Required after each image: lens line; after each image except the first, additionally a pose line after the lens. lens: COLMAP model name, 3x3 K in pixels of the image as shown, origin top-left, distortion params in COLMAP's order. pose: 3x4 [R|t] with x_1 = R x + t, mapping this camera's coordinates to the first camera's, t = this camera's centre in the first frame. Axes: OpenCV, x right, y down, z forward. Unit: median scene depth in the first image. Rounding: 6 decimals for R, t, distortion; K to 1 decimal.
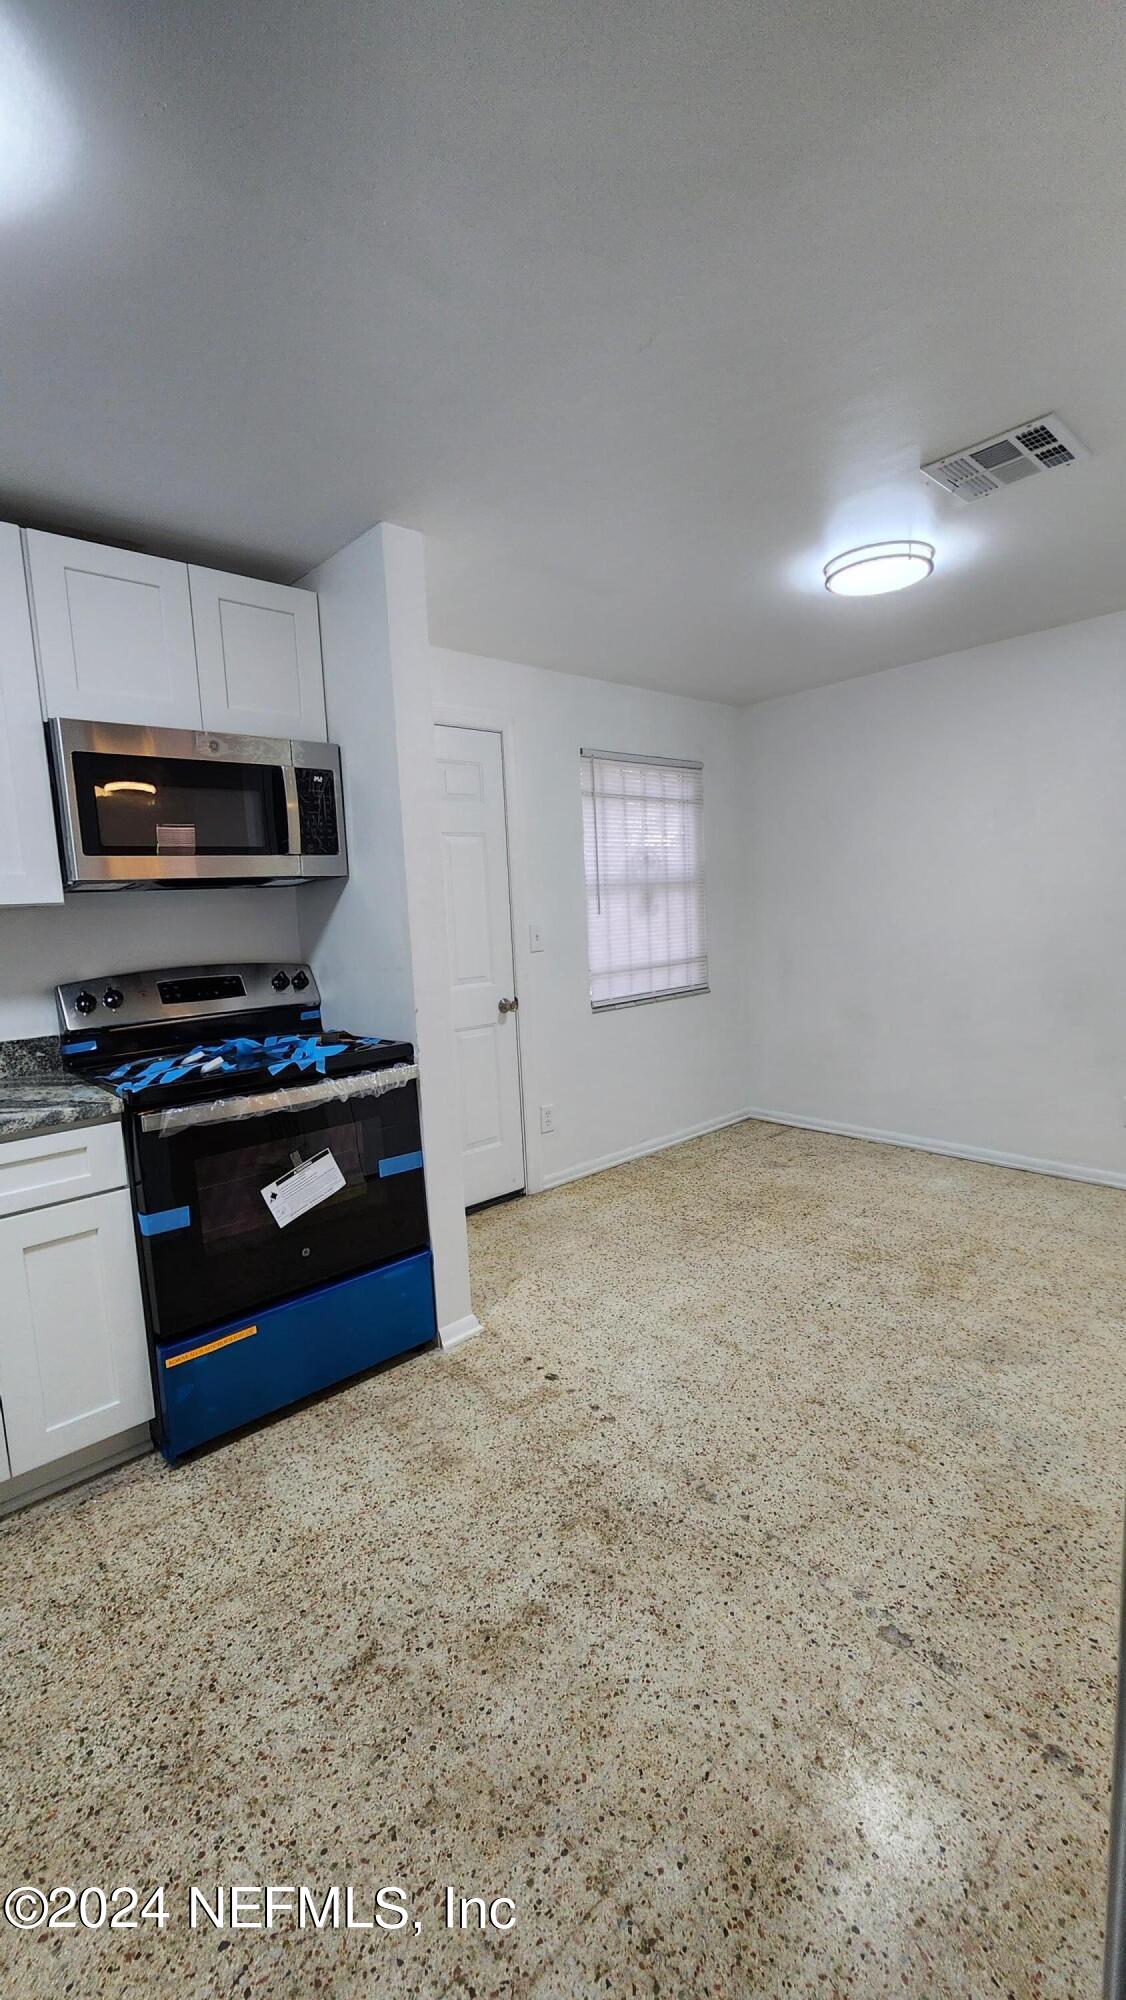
lens RADIAL K [[825.8, 0, 568.8], [0, 825.8, 1010.9], [0, 0, 1]] dist [0.000290, -0.000959]
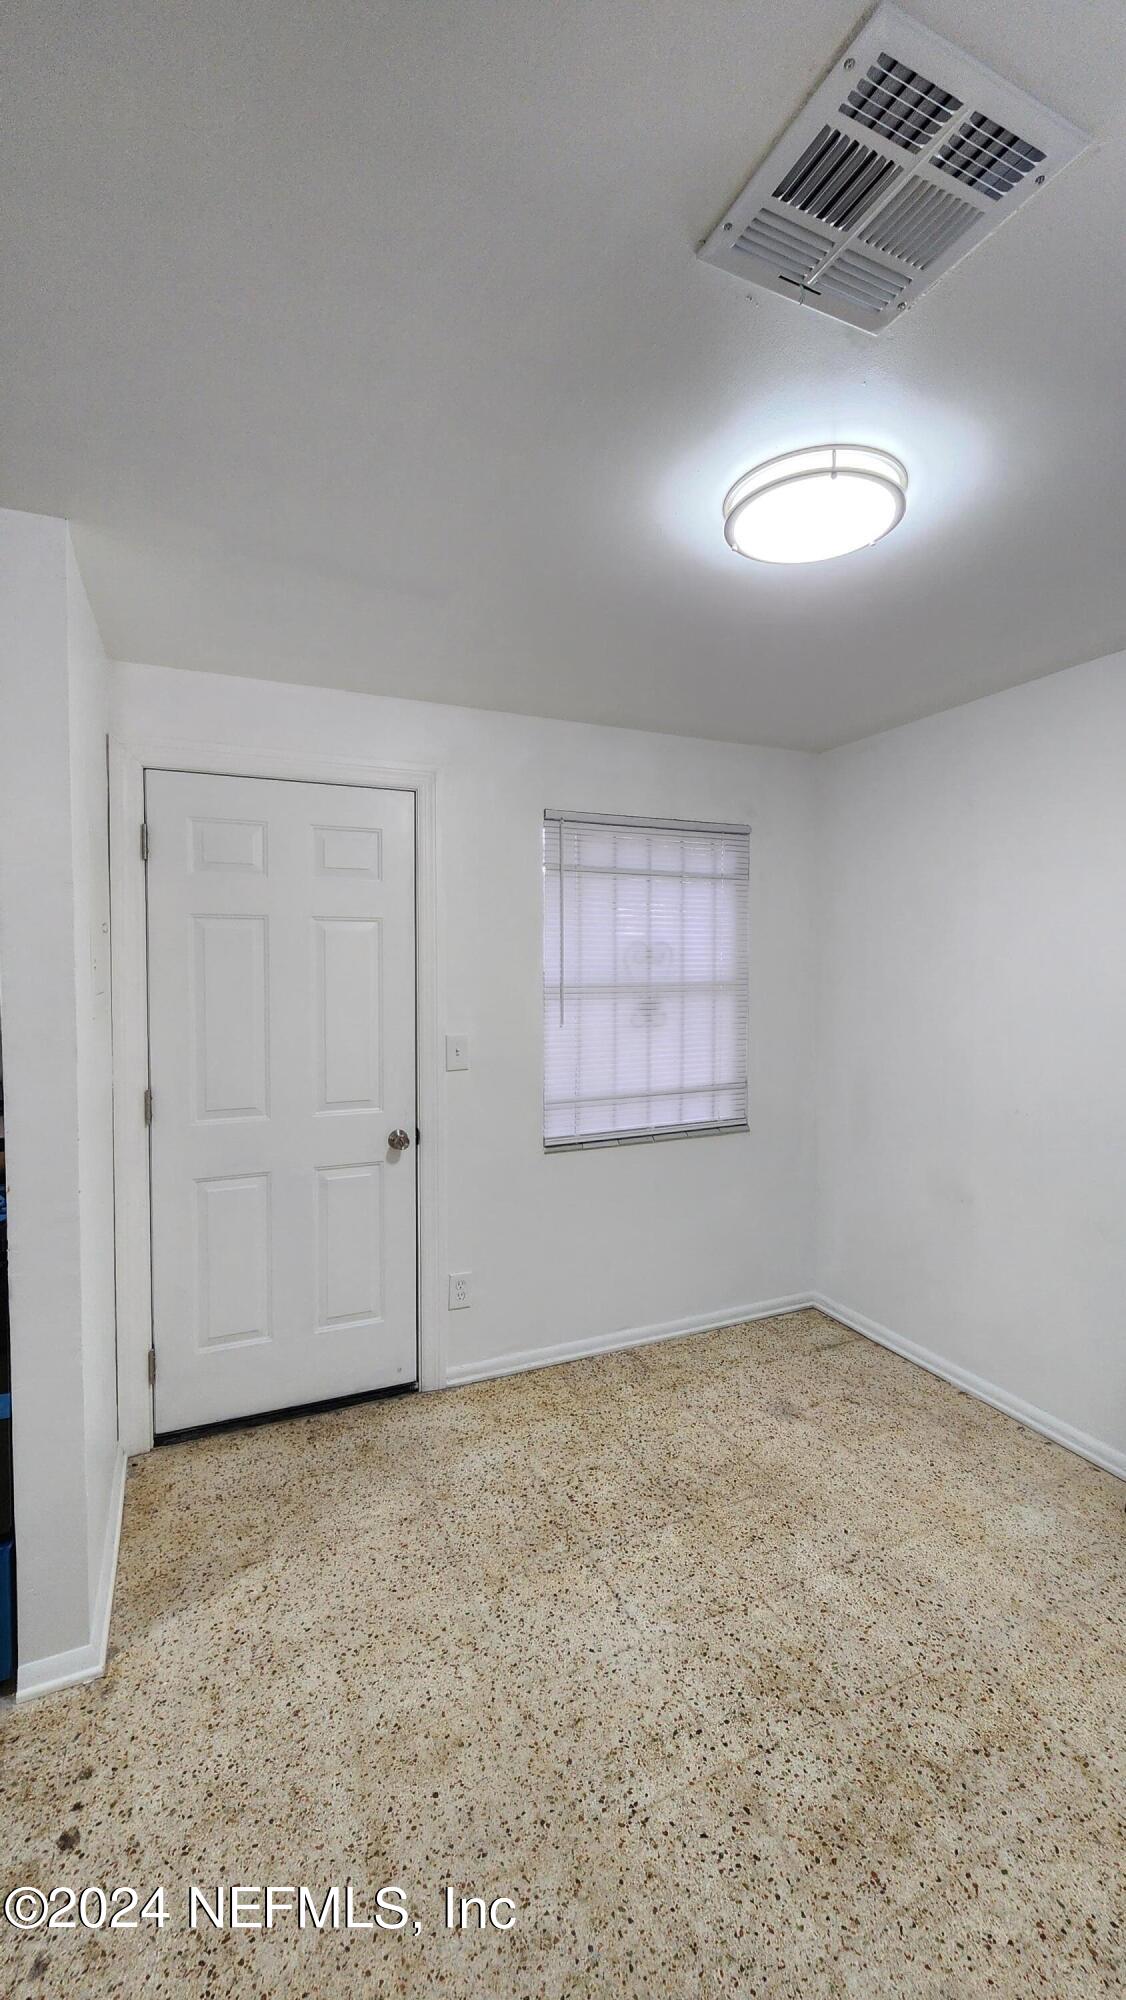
lens RADIAL K [[825.8, 0, 562.4], [0, 825.8, 1000.2], [0, 0, 1]] dist [0.000290, -0.000959]
pose [[0.950049, 0.064180, -0.305432, 0.308349], [-0.087070, 0.994277, -0.061908, -0.106357], [0.299711, 0.085410, 0.950199, 0.320796]]
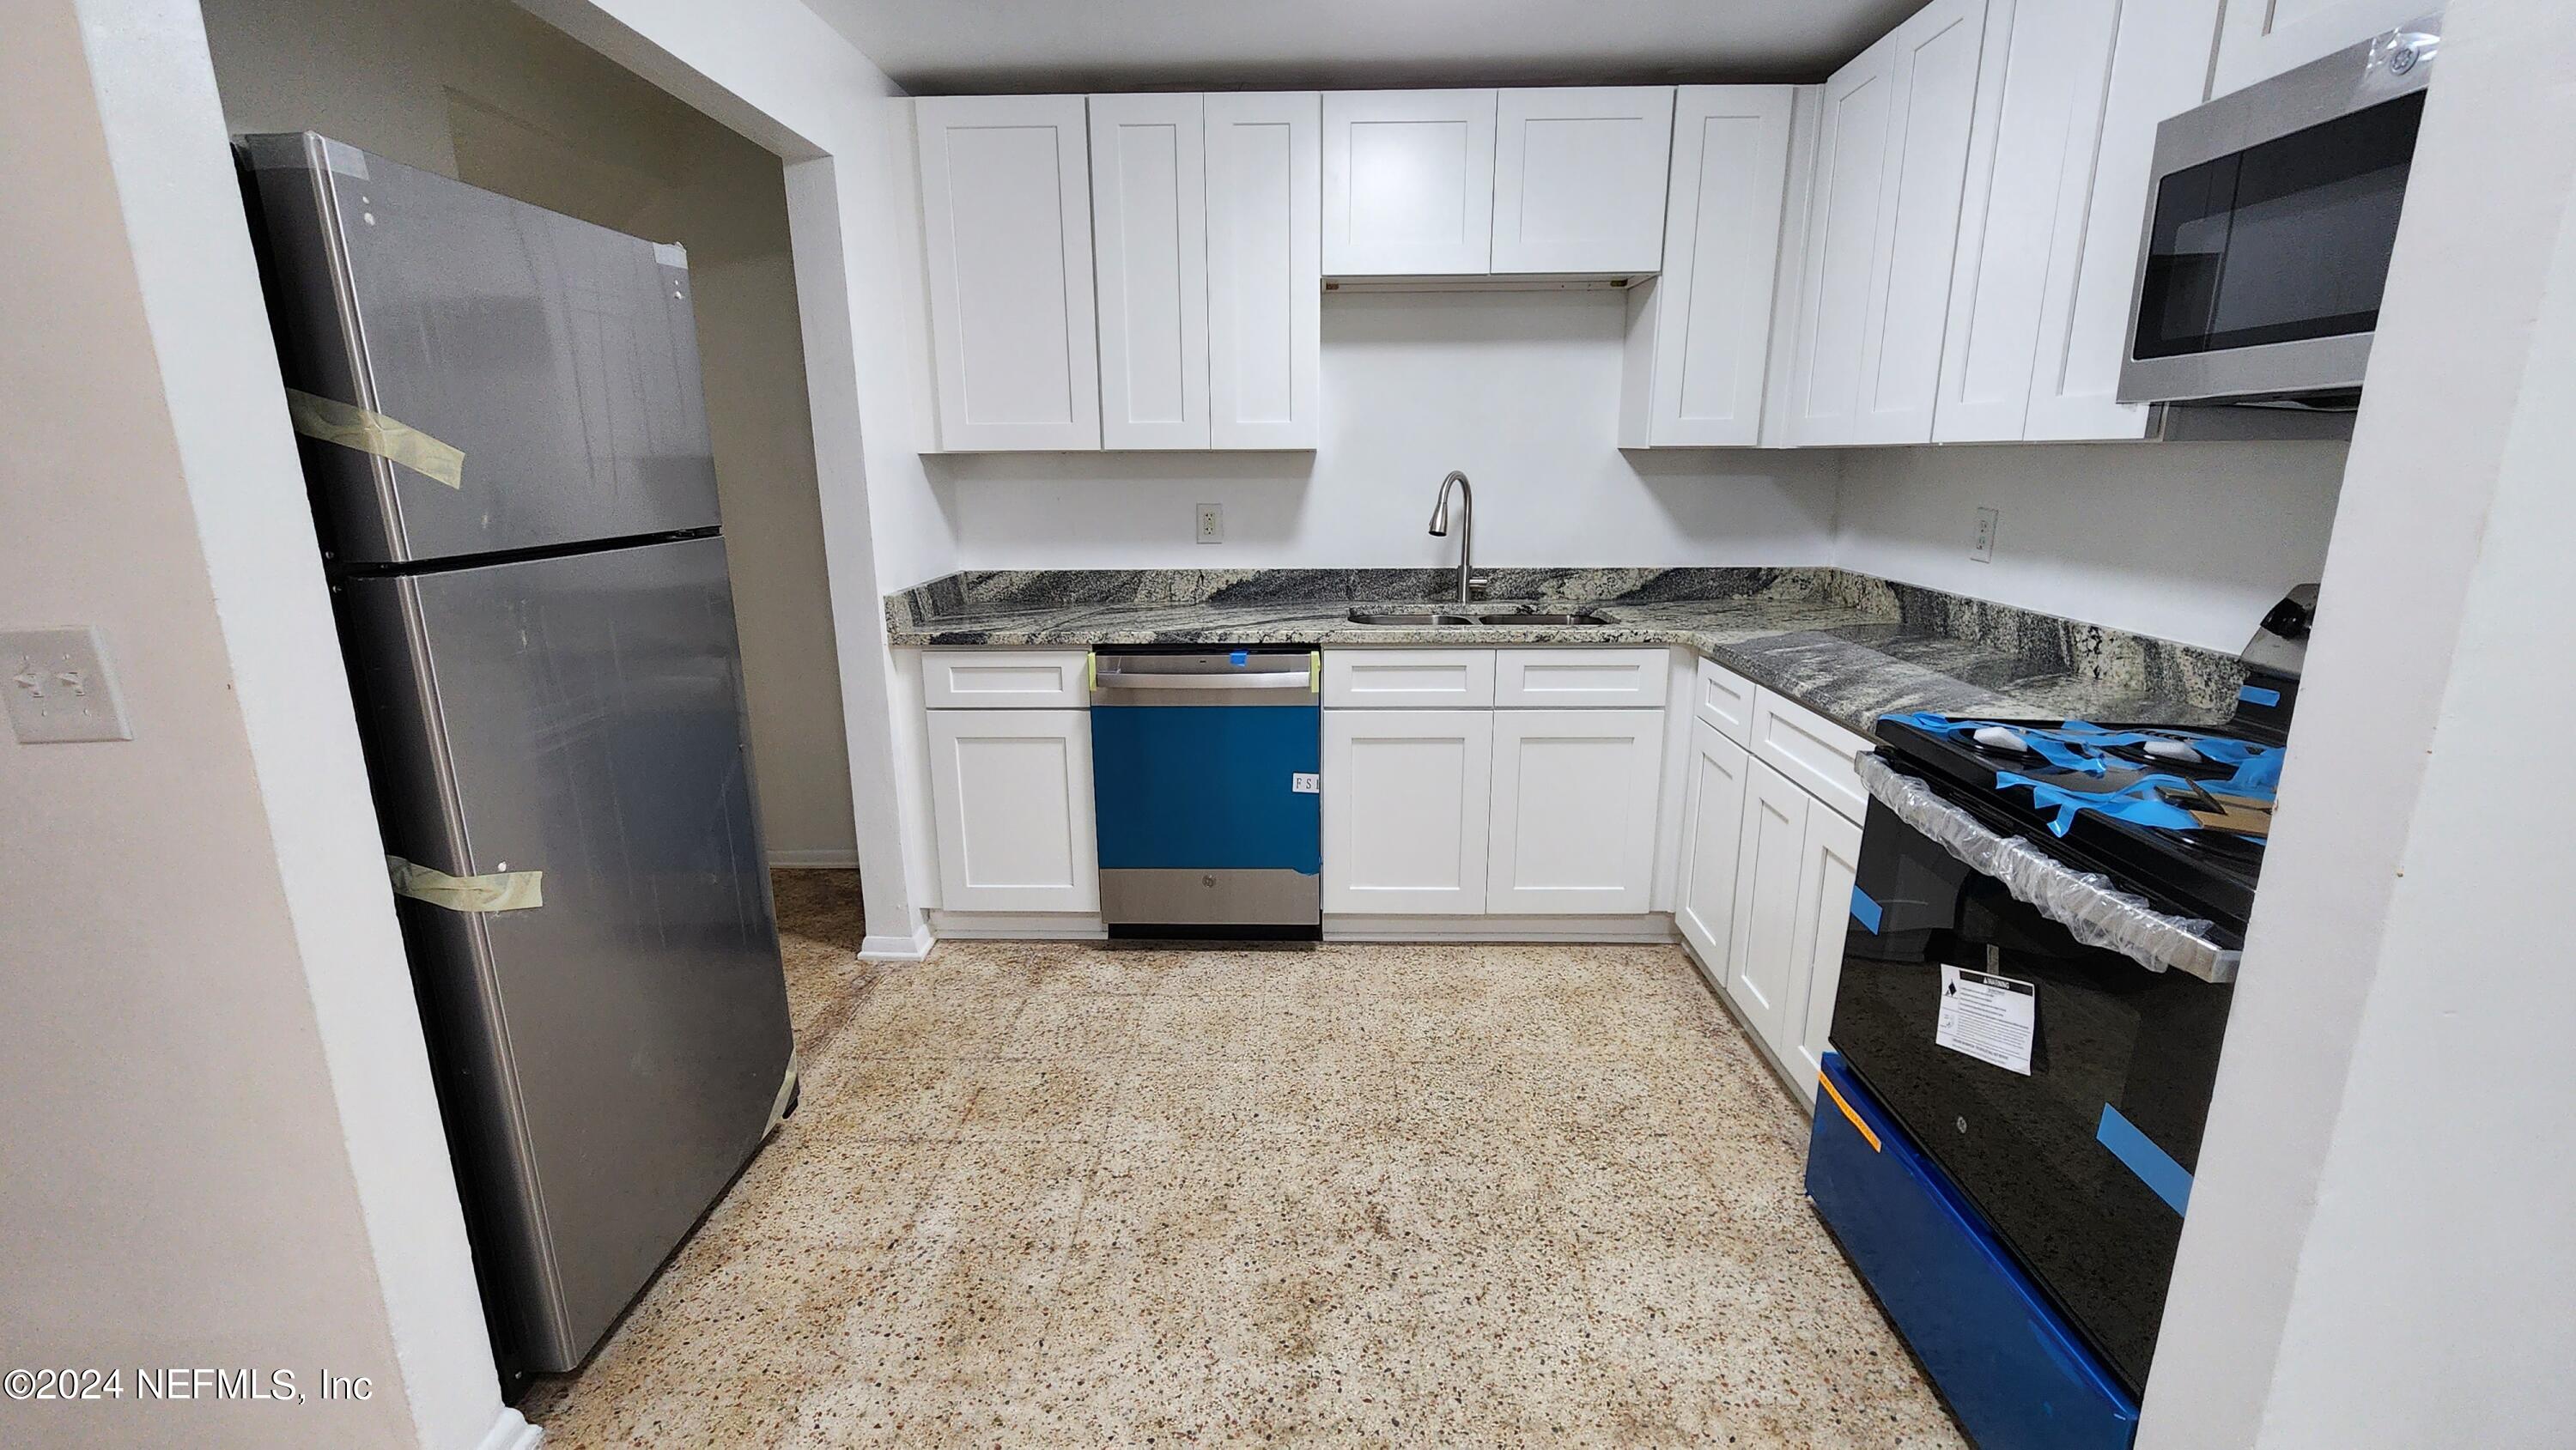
lens RADIAL K [[1063.5, 0, 1289.6], [0, 1063.5, 707.4], [0, 0, 1]] dist [0.000290, -0.000959]
pose [[-0.685434, 0.217453, -0.694906, 0.359956], [-0.056168, 0.935730, 0.348215, -0.158404], [0.725965, 0.277710, -0.629167, 0.935890]]
